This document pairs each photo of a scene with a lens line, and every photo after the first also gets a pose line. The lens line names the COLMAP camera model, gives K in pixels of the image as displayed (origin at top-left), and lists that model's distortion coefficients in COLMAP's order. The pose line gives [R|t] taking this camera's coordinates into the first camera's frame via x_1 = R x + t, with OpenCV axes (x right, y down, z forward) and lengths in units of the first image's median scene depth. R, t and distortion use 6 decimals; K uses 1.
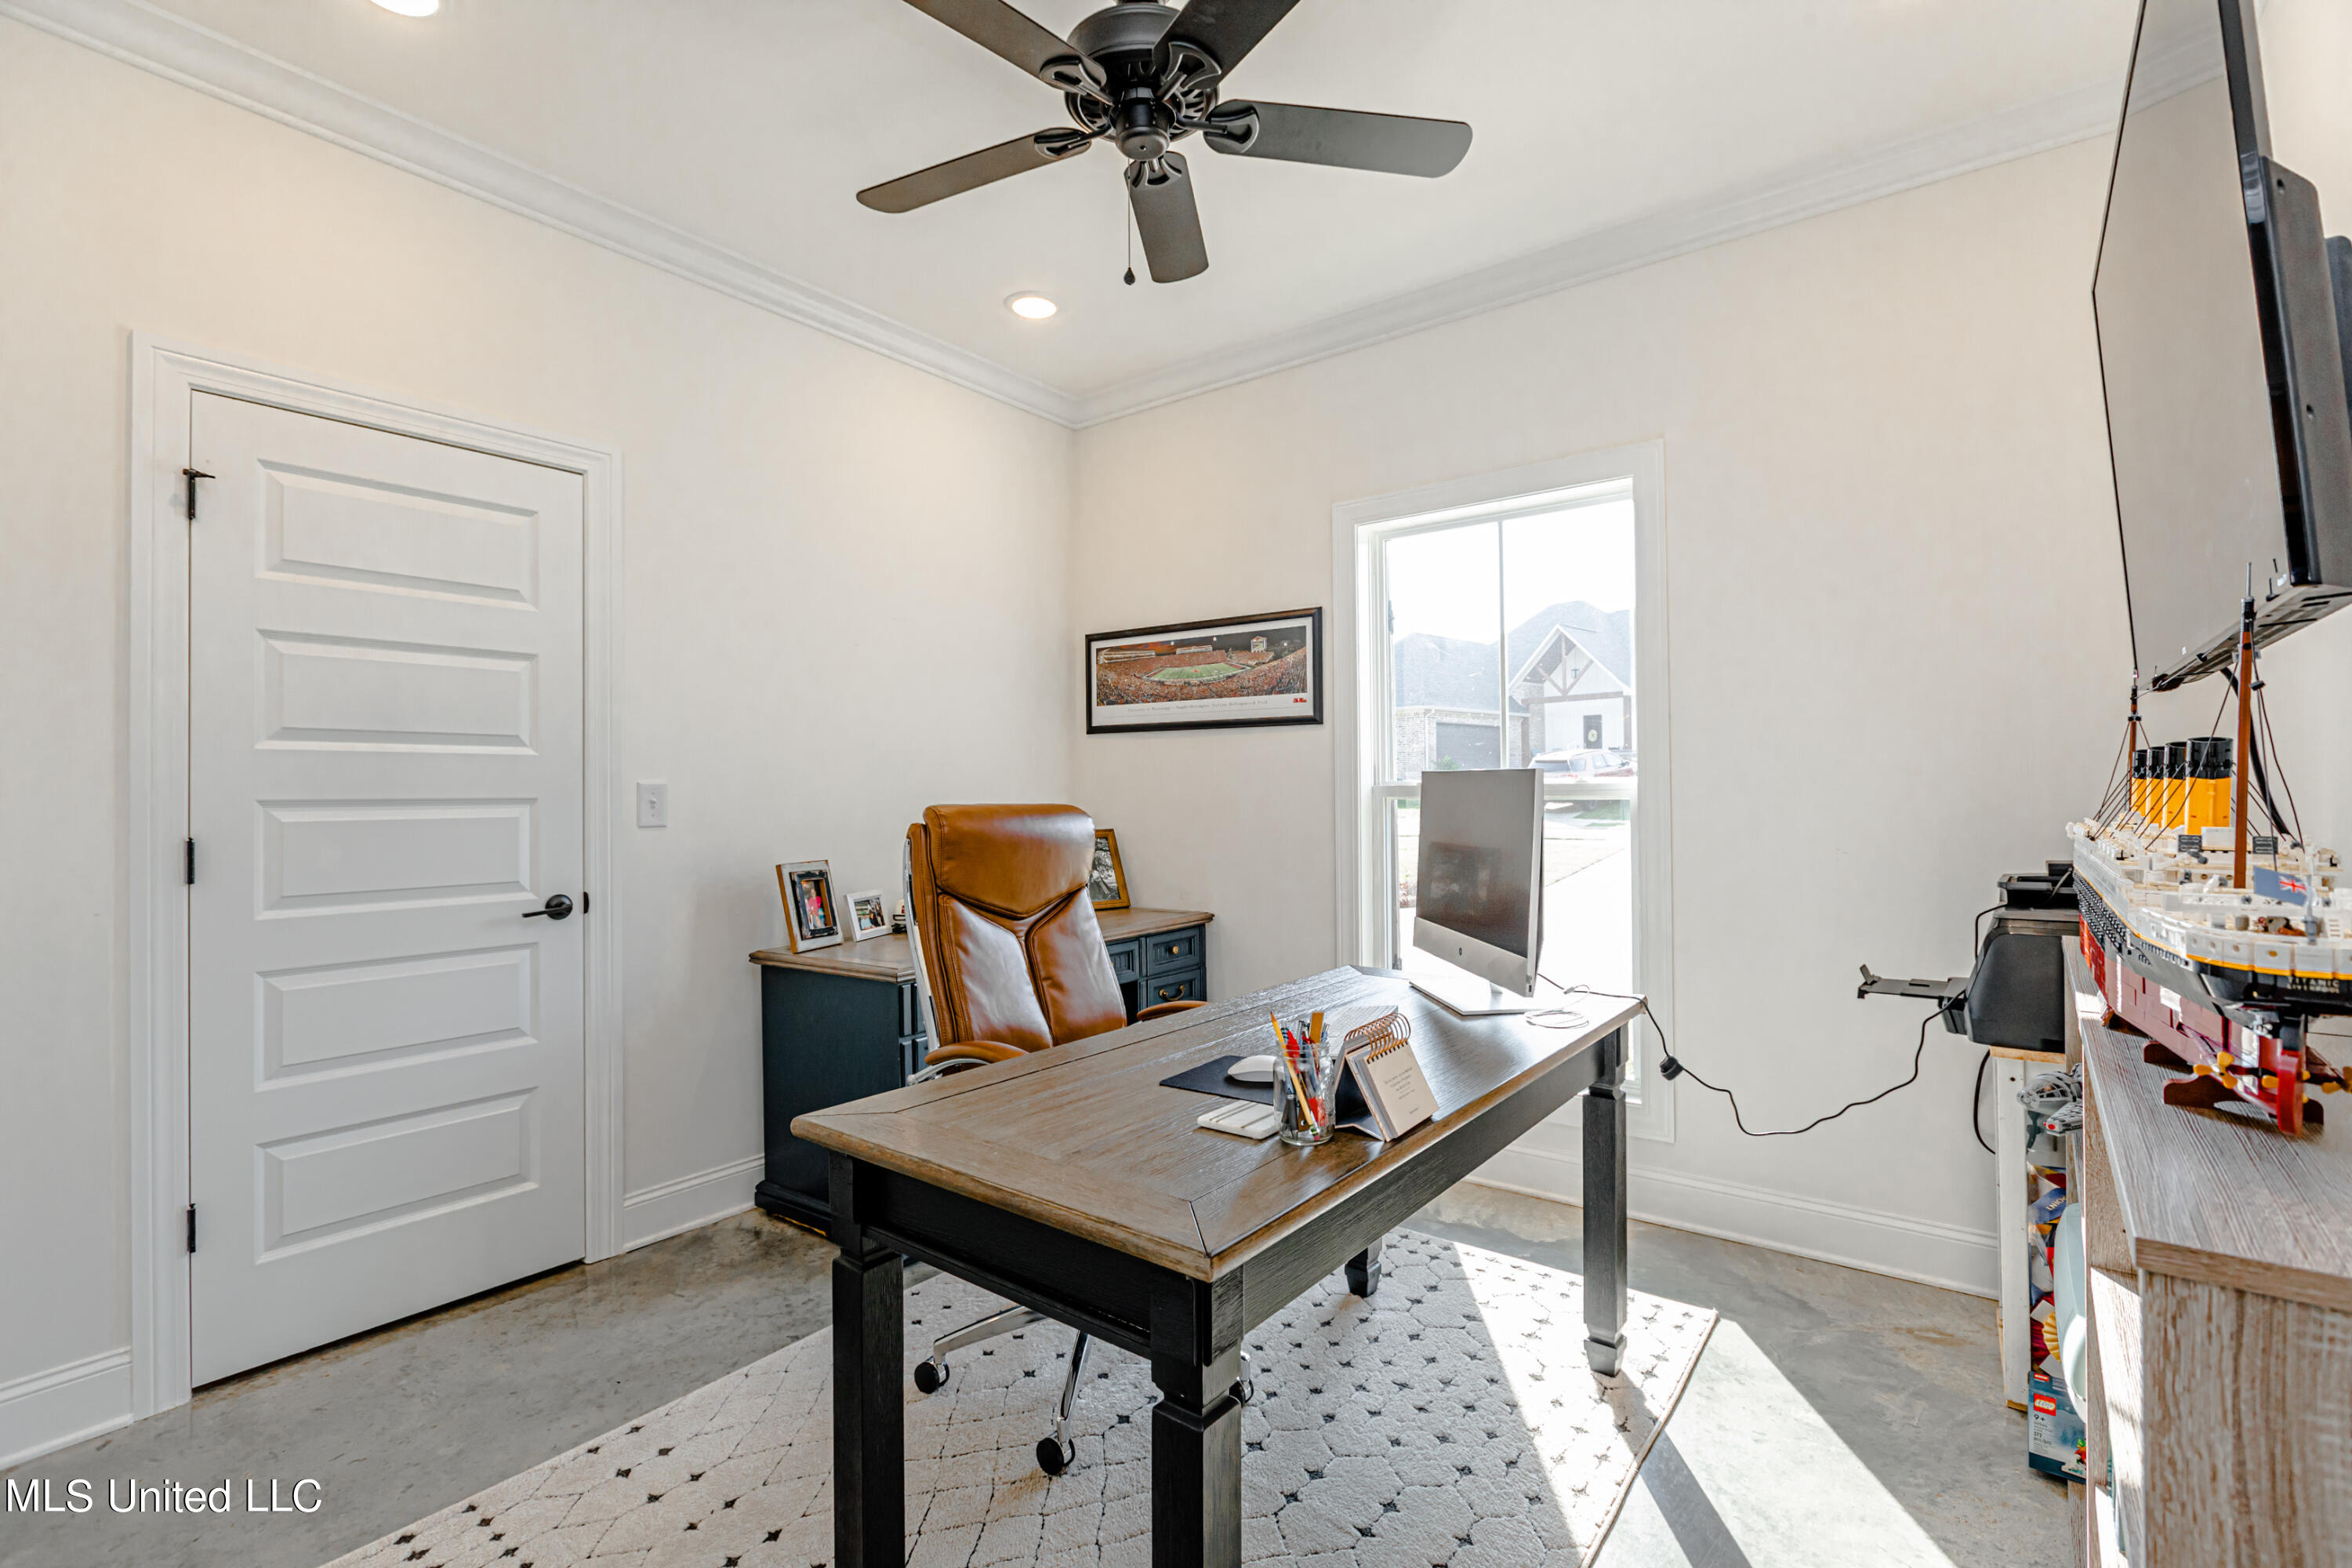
lens RADIAL K [[1069.8, 0, 1176.0], [0, 1069.8, 784.0], [0, 0, 1]] dist [0.001522, 0.000280]
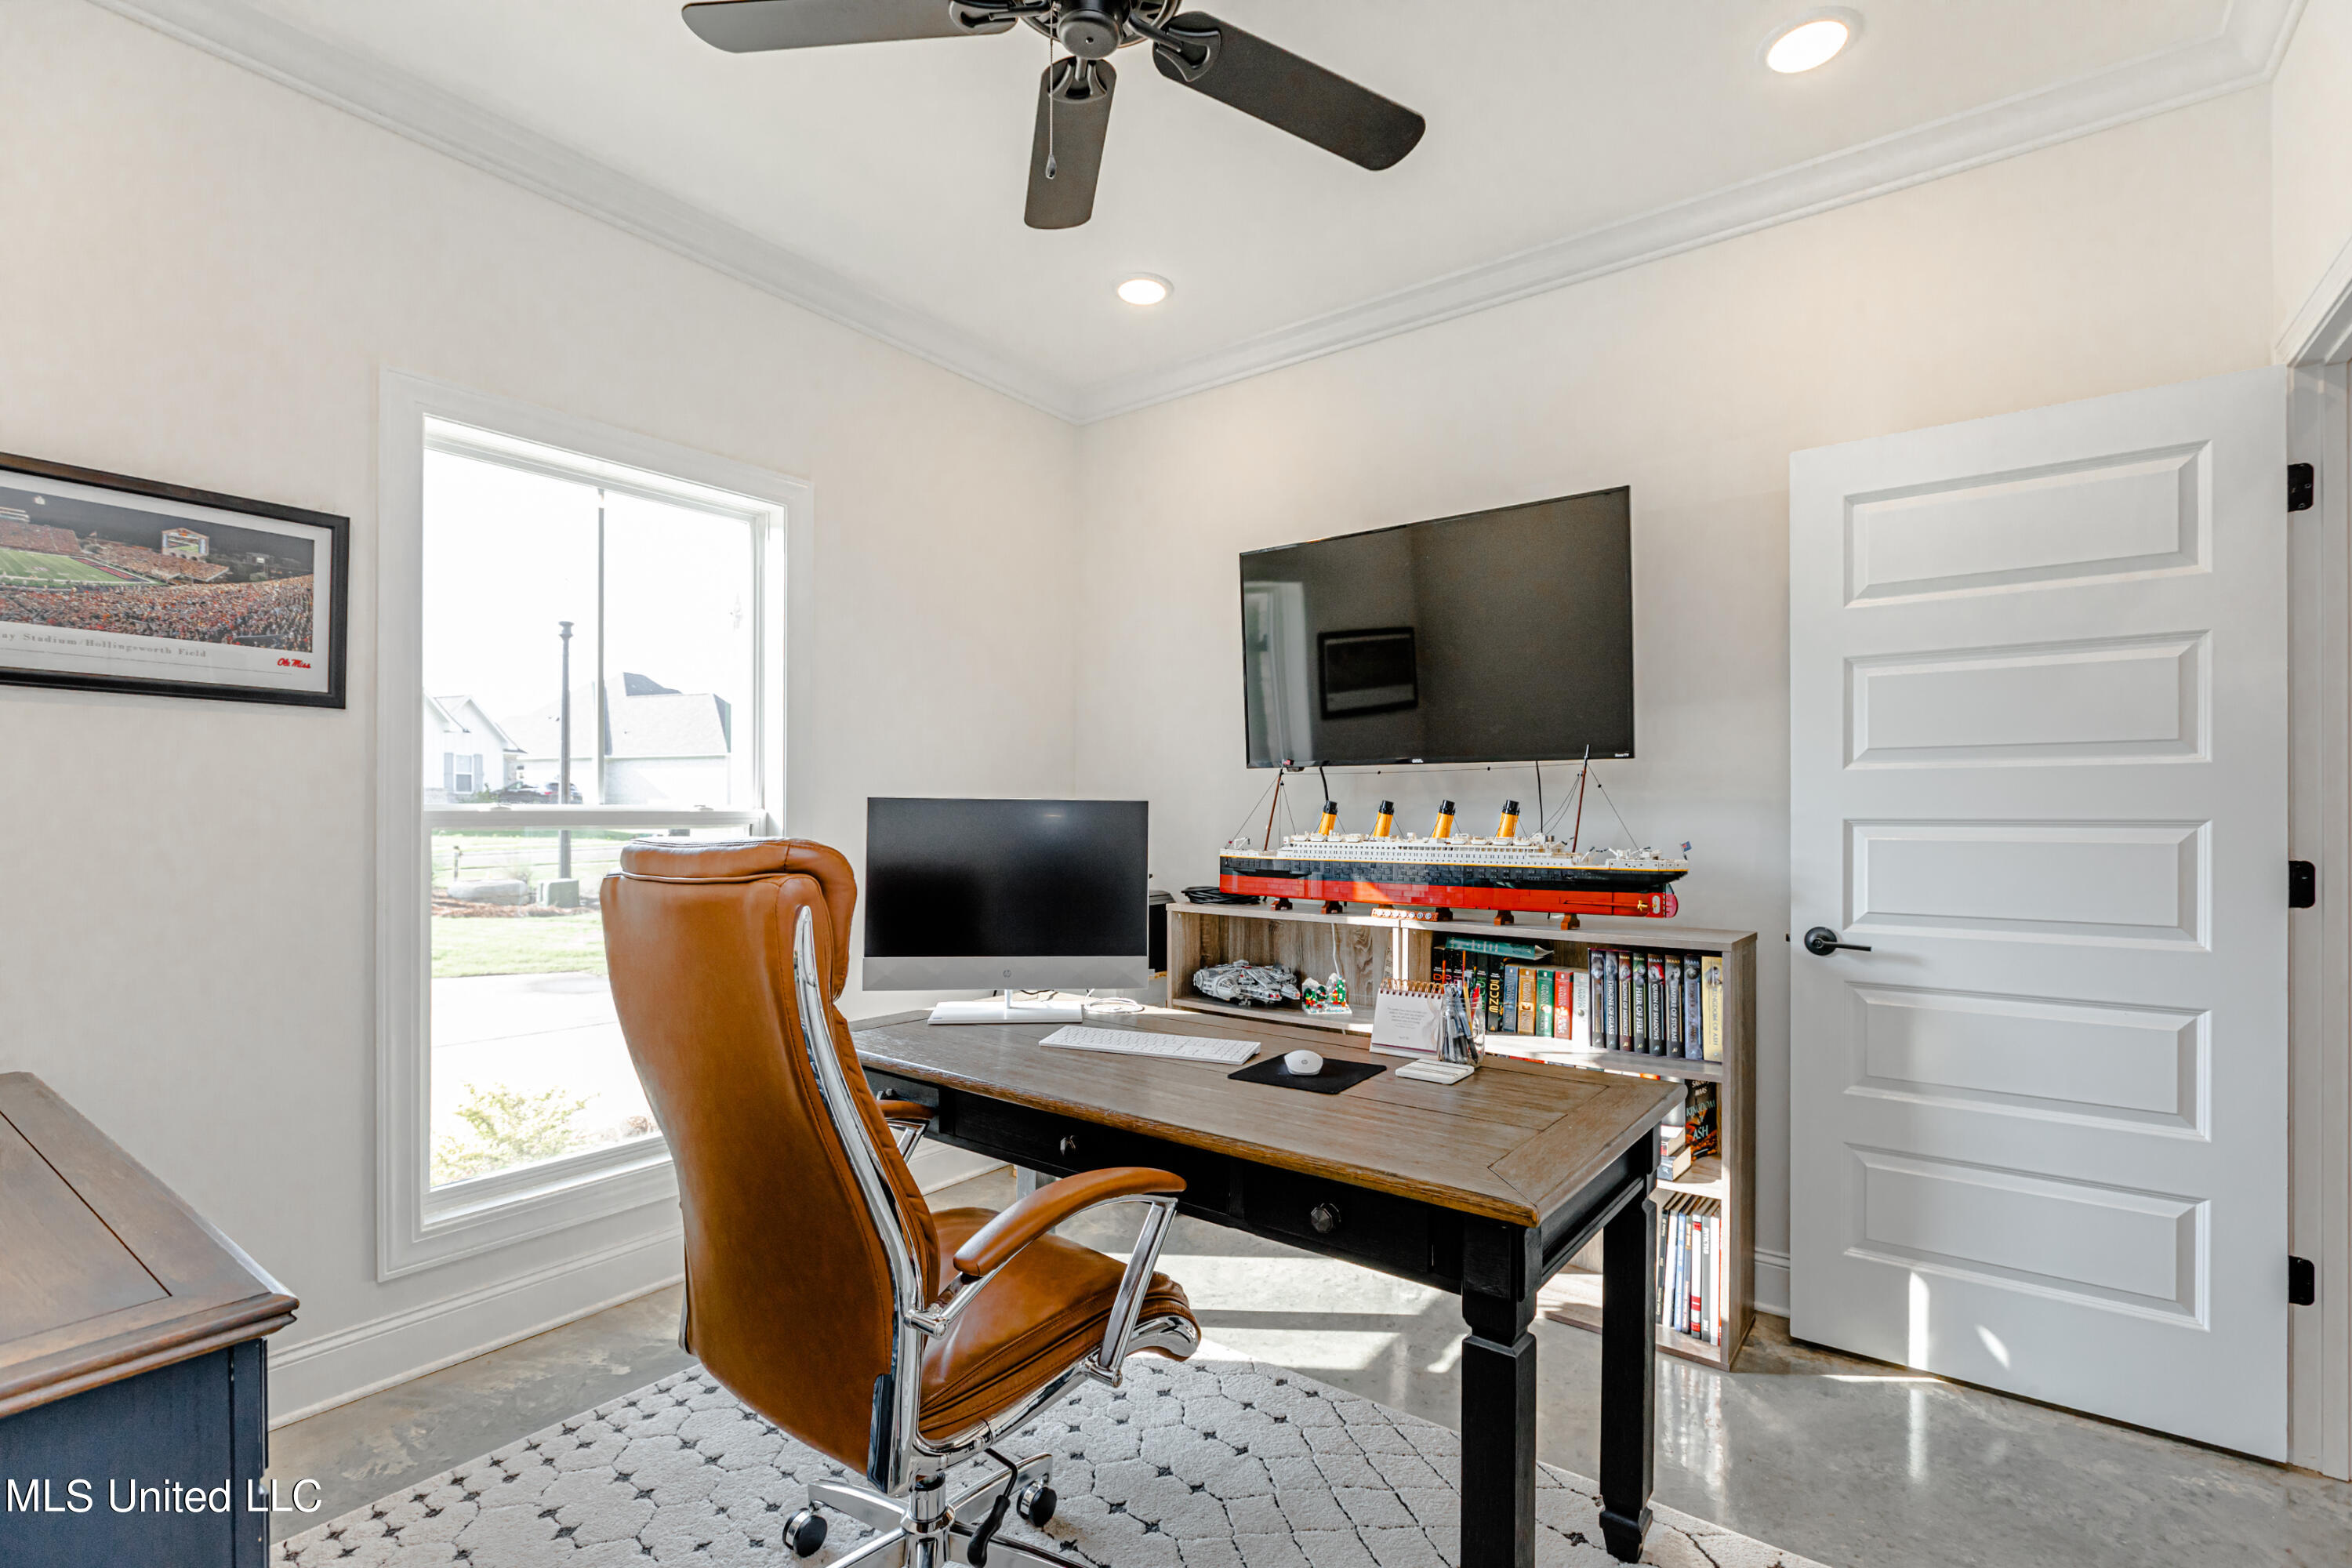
lens RADIAL K [[1085.6, 0, 1178.1], [0, 1085.6, 813.2], [0, 0, 1]] dist [0.000990, 0.000119]
pose [[-0.011569, 0.009776, 0.999885, -0.487855], [-0.005058, 0.999939, -0.009835, 0.007495], [-0.999920, -0.005172, -0.011519, 0.525242]]
